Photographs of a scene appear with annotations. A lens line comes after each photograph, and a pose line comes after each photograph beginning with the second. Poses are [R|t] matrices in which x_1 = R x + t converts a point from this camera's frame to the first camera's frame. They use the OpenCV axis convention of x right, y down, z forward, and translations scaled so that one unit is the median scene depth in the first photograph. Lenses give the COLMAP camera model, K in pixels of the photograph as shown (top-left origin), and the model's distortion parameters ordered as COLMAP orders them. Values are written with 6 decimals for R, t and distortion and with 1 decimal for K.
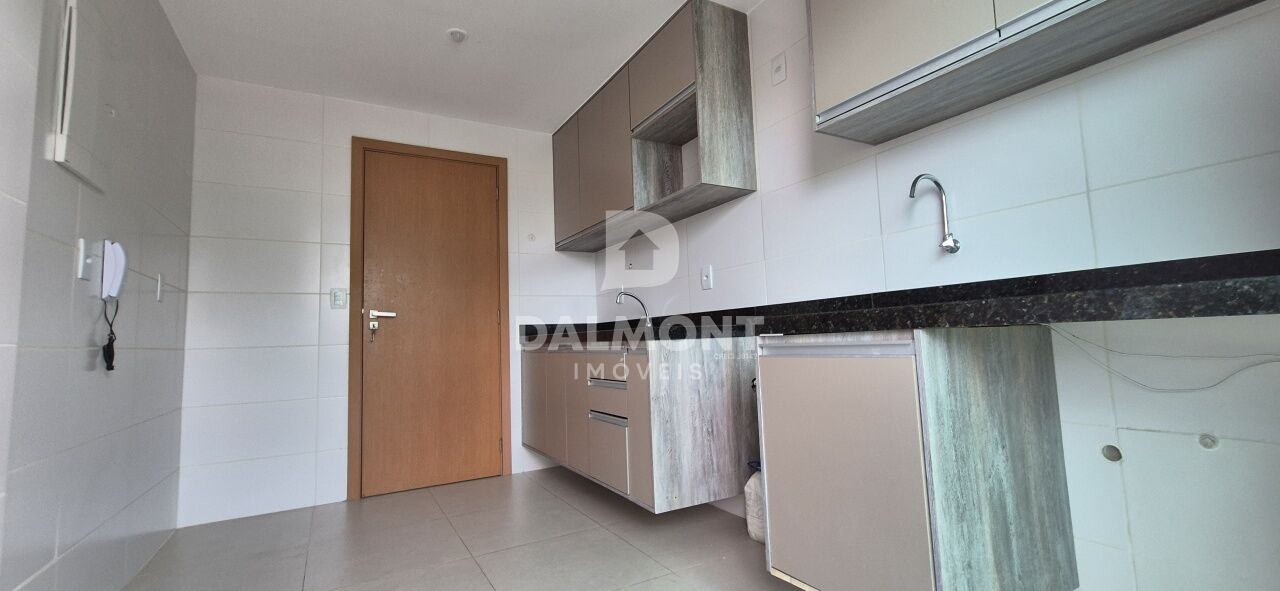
lens RADIAL K [[527.0, 0, 637.6], [0, 527.0, 288.2], [0, 0, 1]] dist [0.010711, -0.002142]
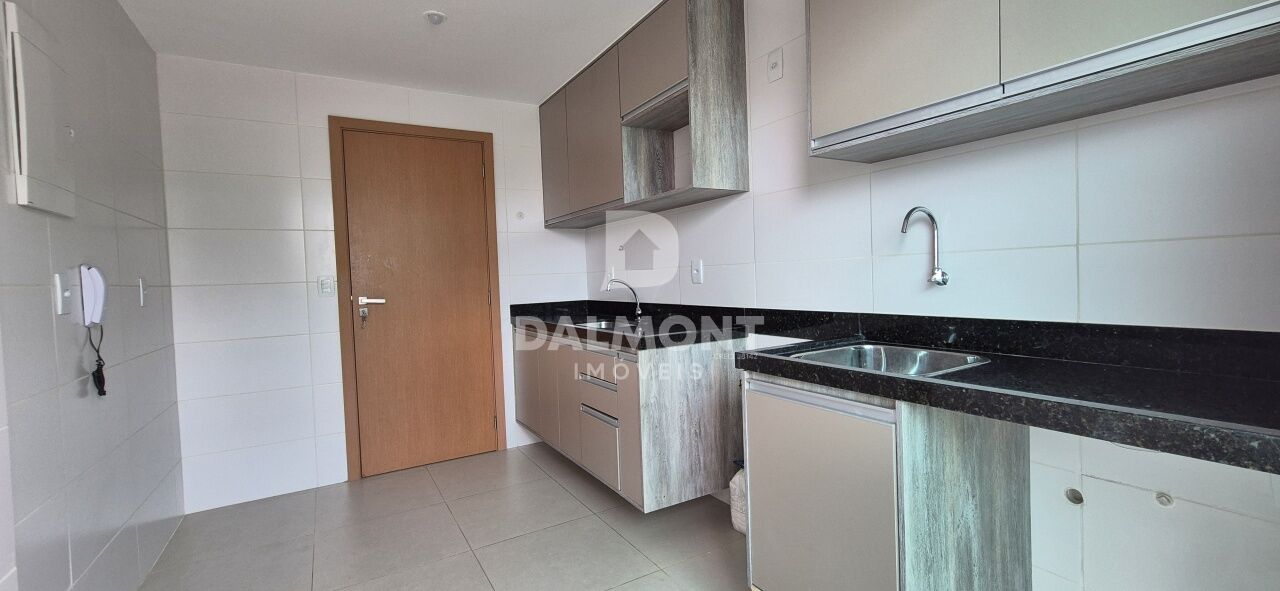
lens RADIAL K [[527.0, 0, 637.5], [0, 527.0, 289.2], [0, 0, 1]] dist [0.010711, -0.002142]
pose [[0.999853, -0.000551, 0.017109, 0.001496], [-0.001535, 0.992566, 0.121701, -0.133134], [-0.017049, -0.121710, 0.992419, 0.007613]]
